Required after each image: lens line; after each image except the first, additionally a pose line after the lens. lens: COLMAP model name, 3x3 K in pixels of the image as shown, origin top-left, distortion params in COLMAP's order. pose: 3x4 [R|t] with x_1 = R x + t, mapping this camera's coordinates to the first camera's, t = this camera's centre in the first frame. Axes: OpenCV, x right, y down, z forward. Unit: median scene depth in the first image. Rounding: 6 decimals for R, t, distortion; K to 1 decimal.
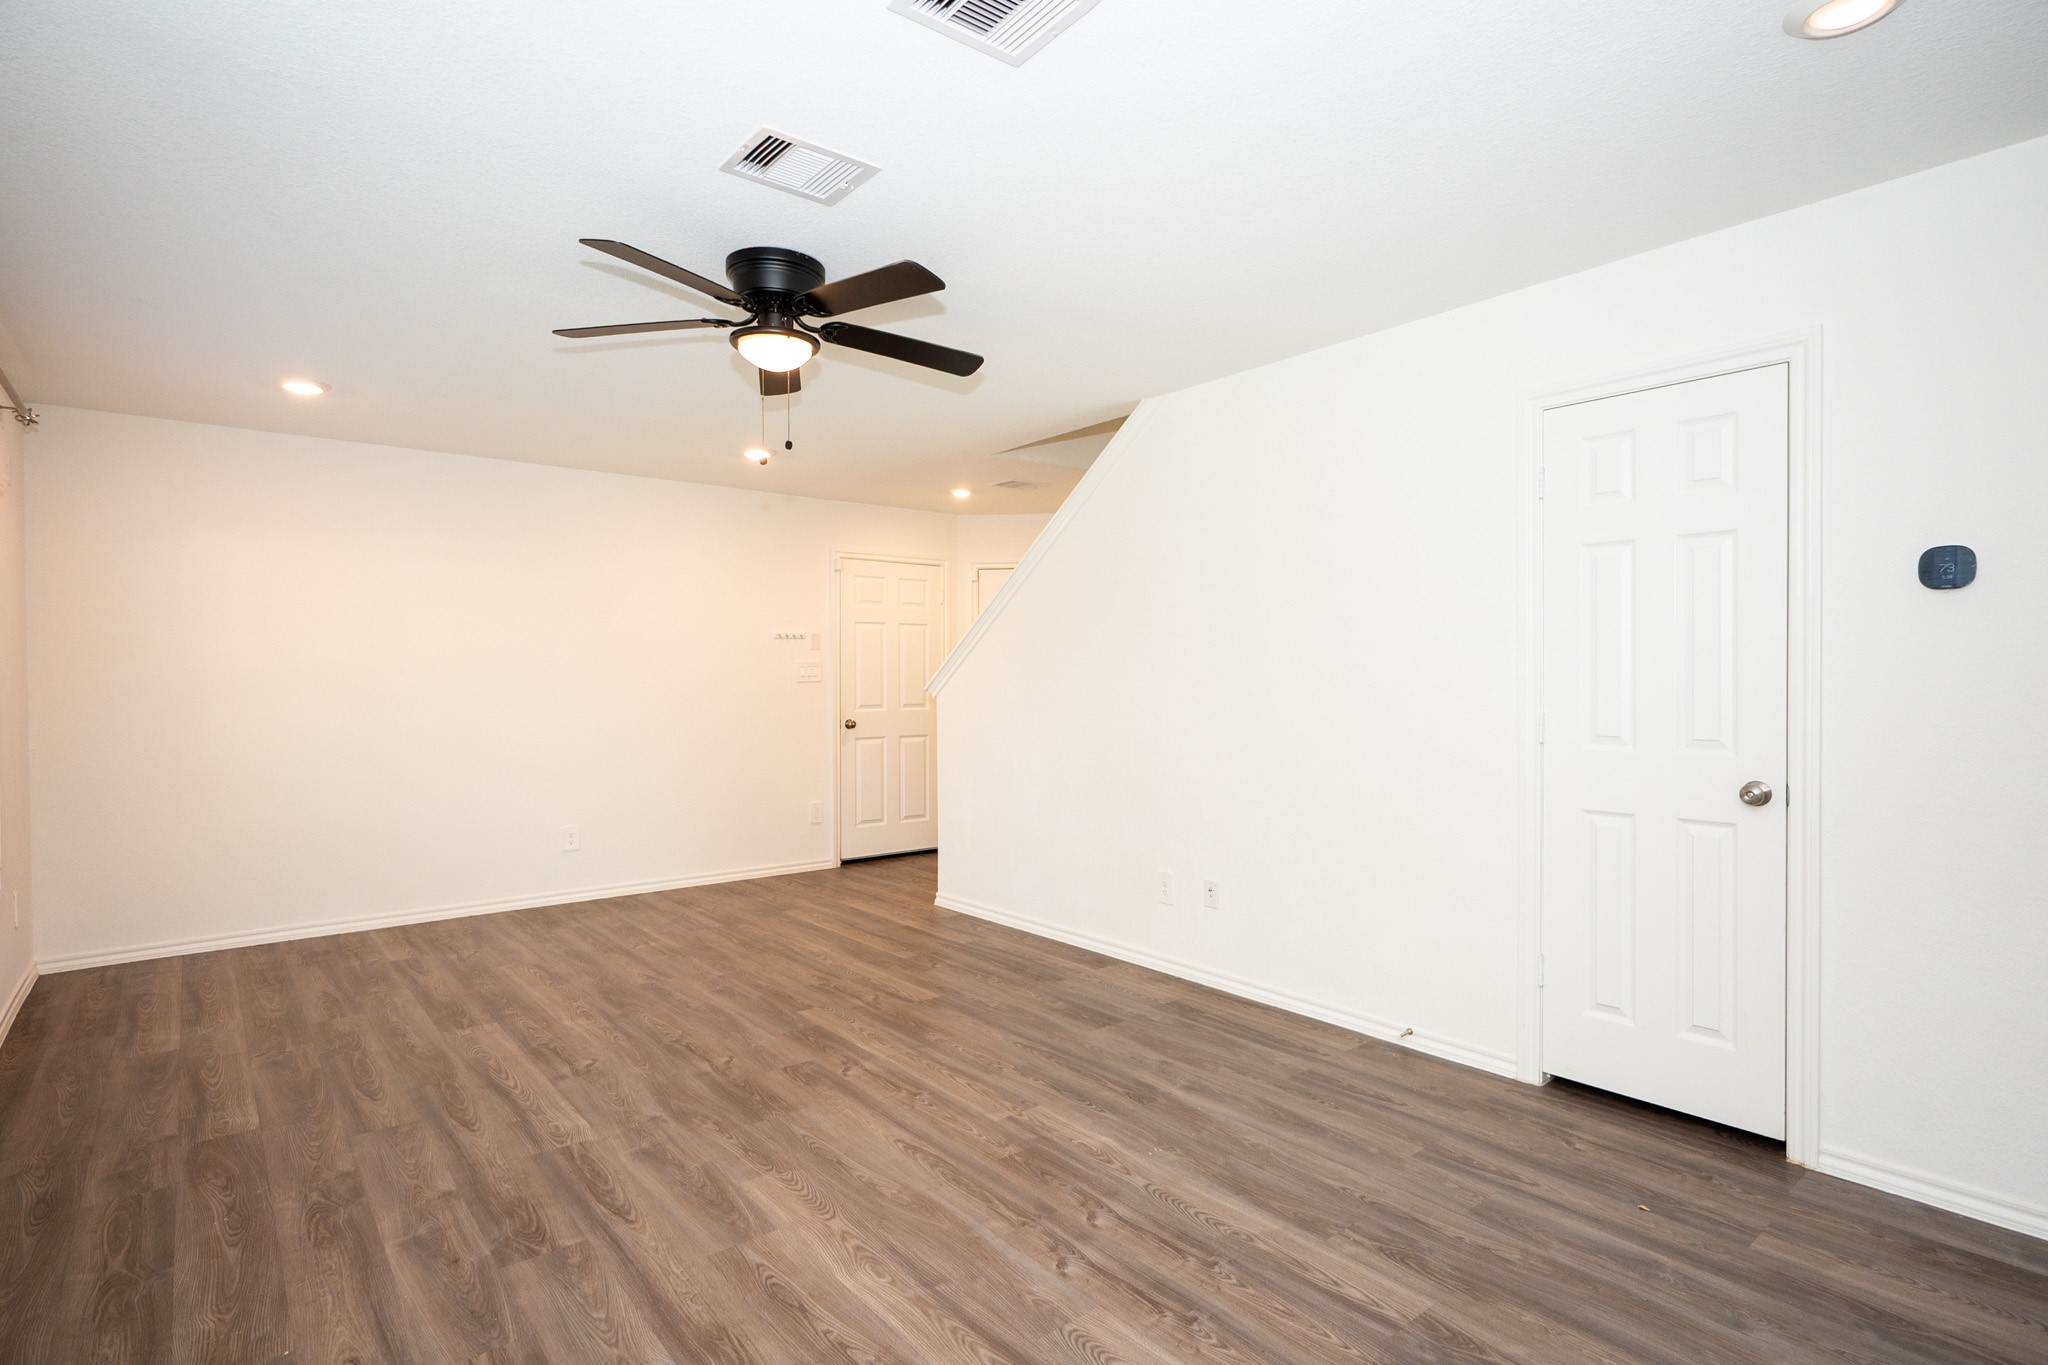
lens RADIAL K [[1042.8, 0, 1024.7], [0, 1042.8, 670.2], [0, 0, 1]] dist [0.001666, 0.000257]
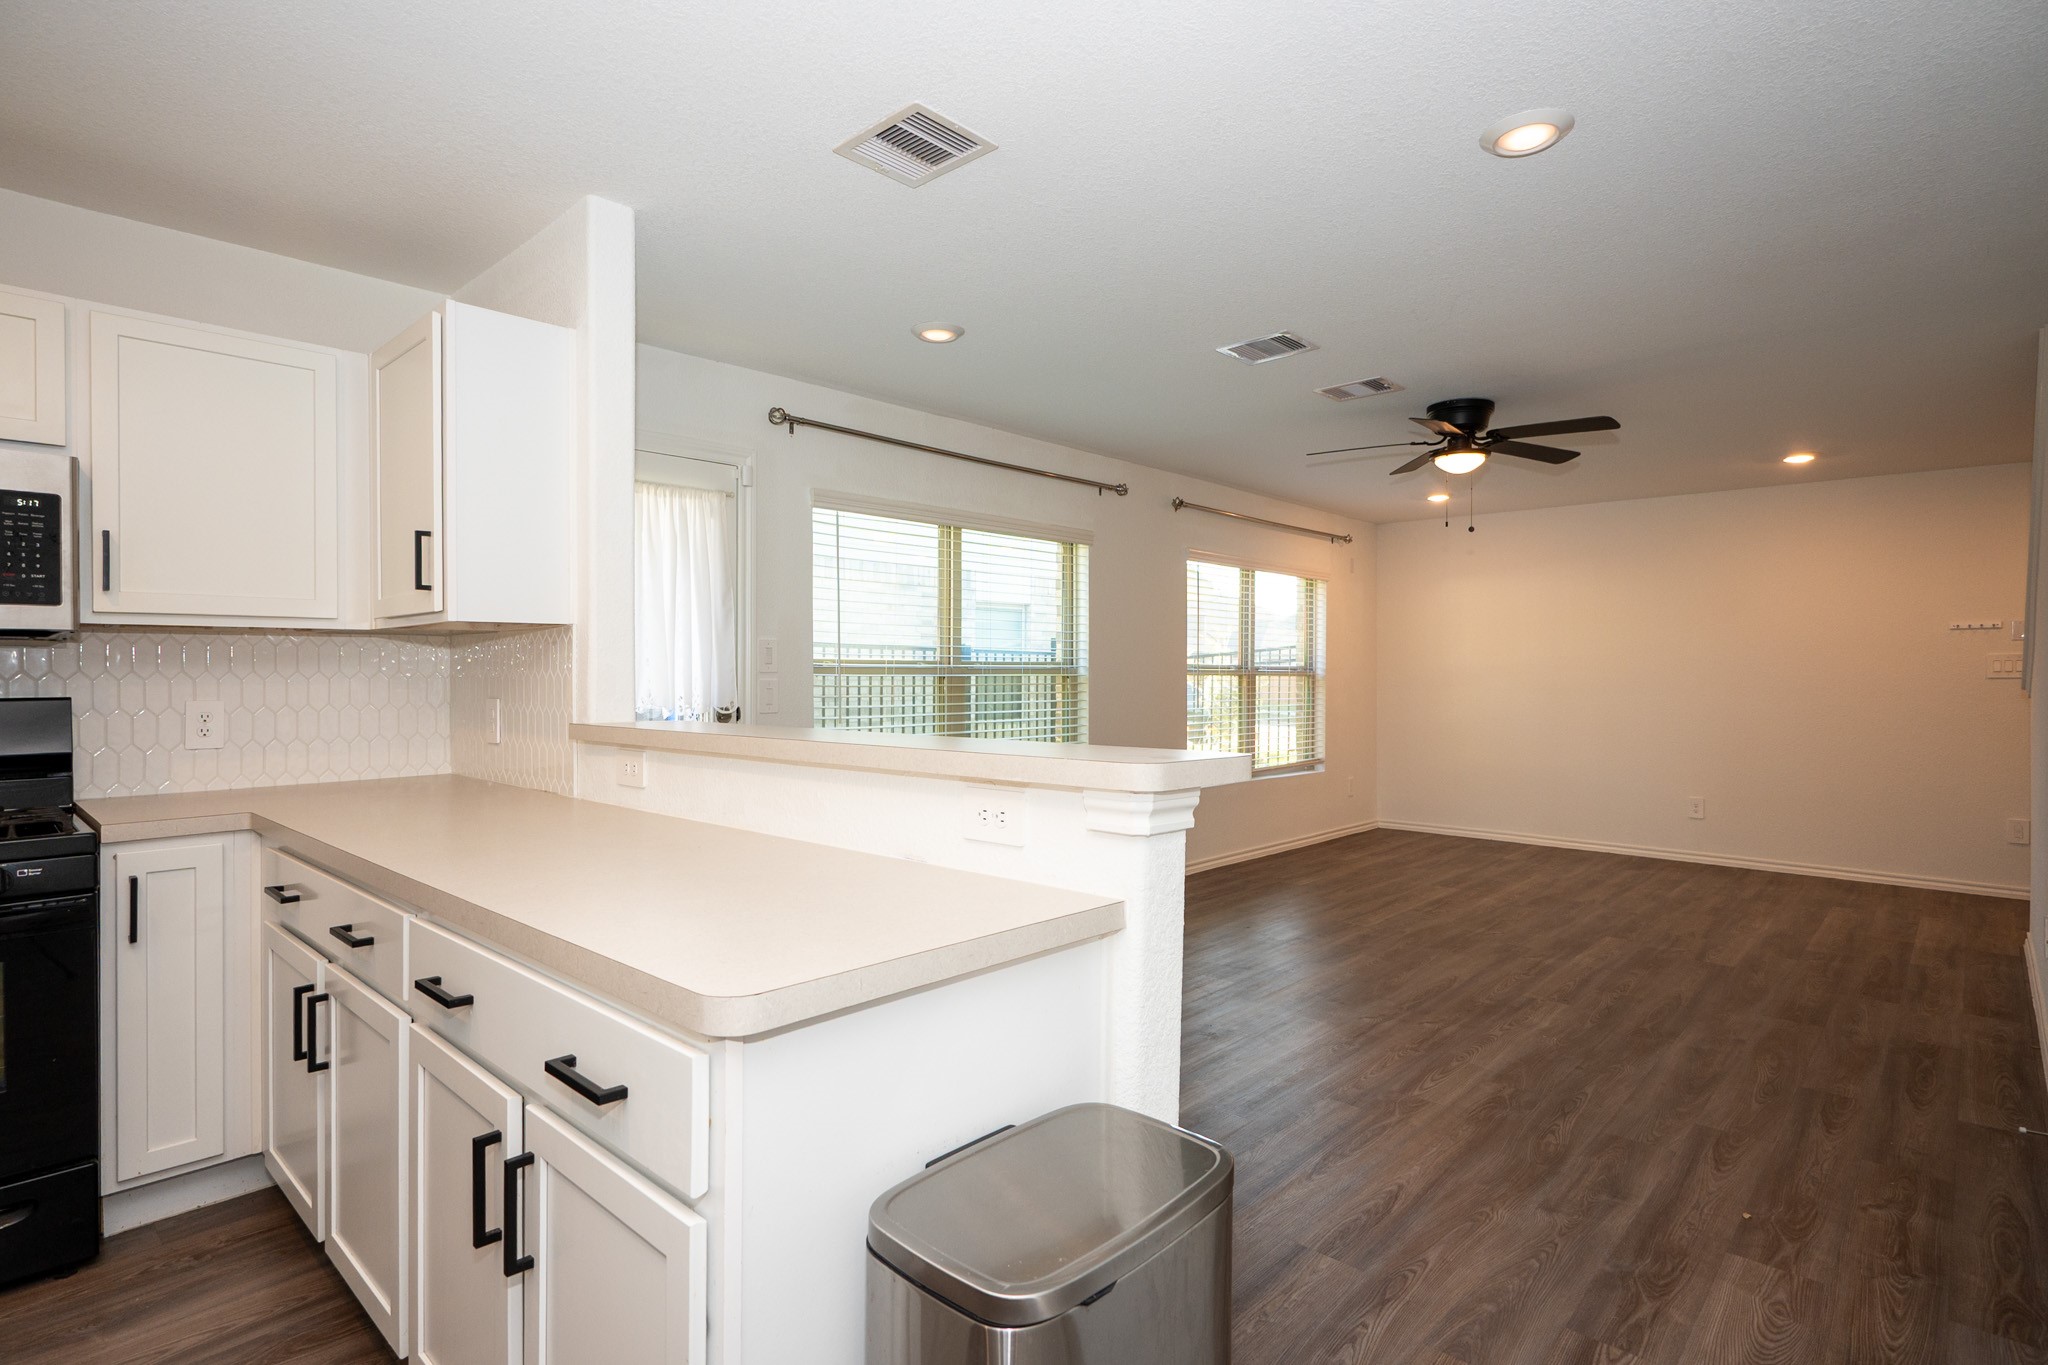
lens RADIAL K [[1016.6, 0, 1004.3], [0, 1016.6, 670.1], [0, 0, 1]] dist [0.003582, 0.000210]
pose [[0.131721, 0.005821, -0.991270, 1.156888], [0.003753, 0.999973, 0.006371, -0.009395], [0.991280, -0.004560, 0.131696, 0.138198]]
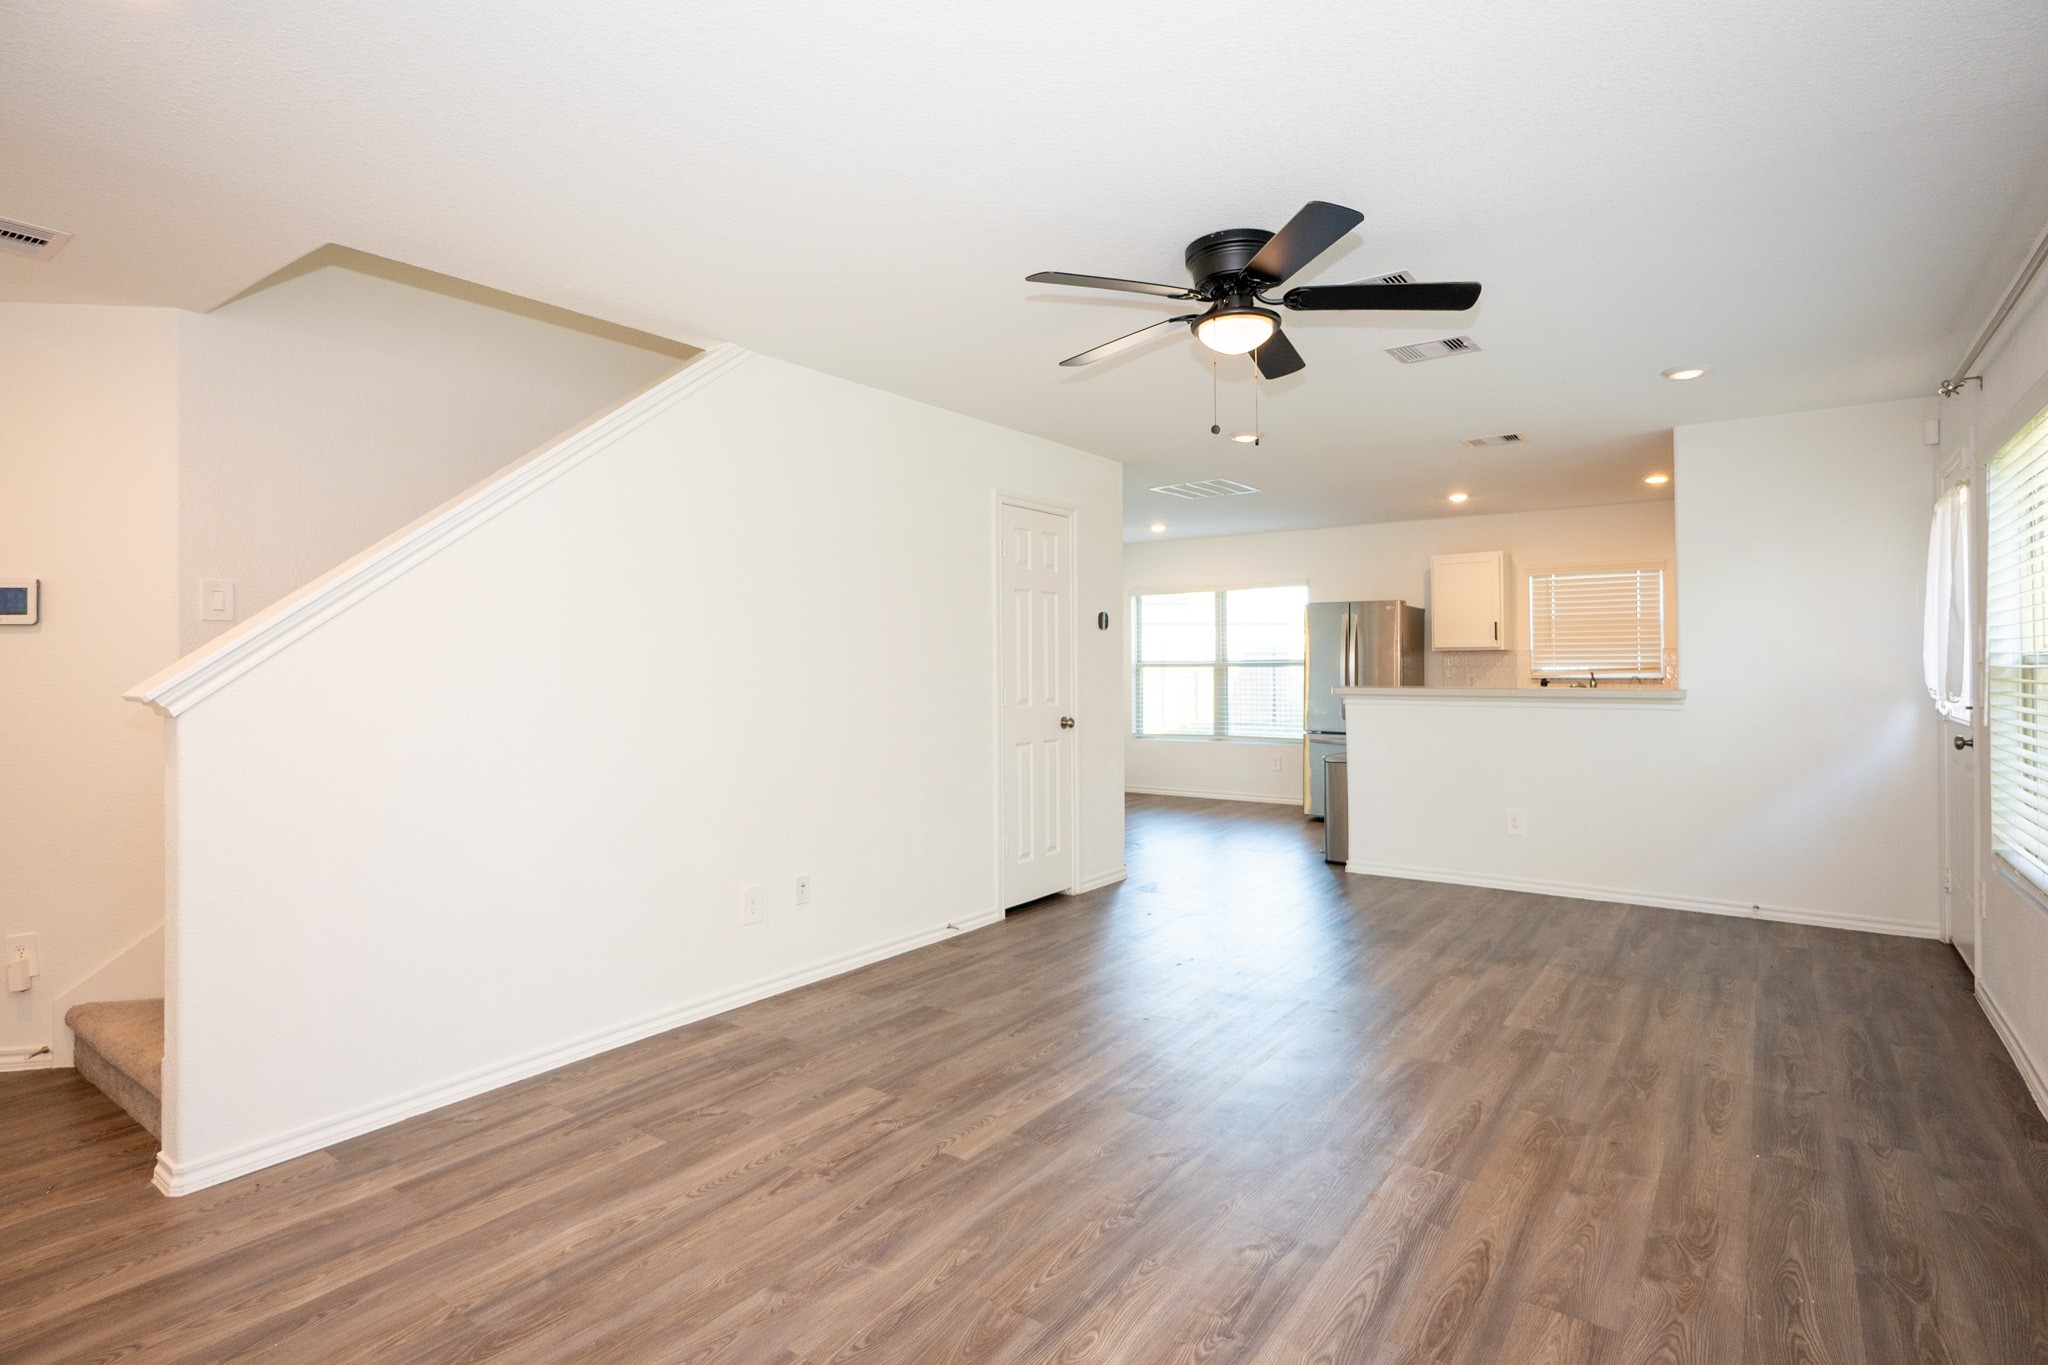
lens RADIAL K [[1042.8, 0, 1024.7], [0, 1042.8, 670.2], [0, 0, 1]] dist [0.001666, 0.000257]
pose [[-0.272025, 0.002950, 0.962286, -1.115356], [-0.000583, 0.999995, -0.003230, 0.015181], [-0.962290, -0.001440, -0.272022, 1.452904]]
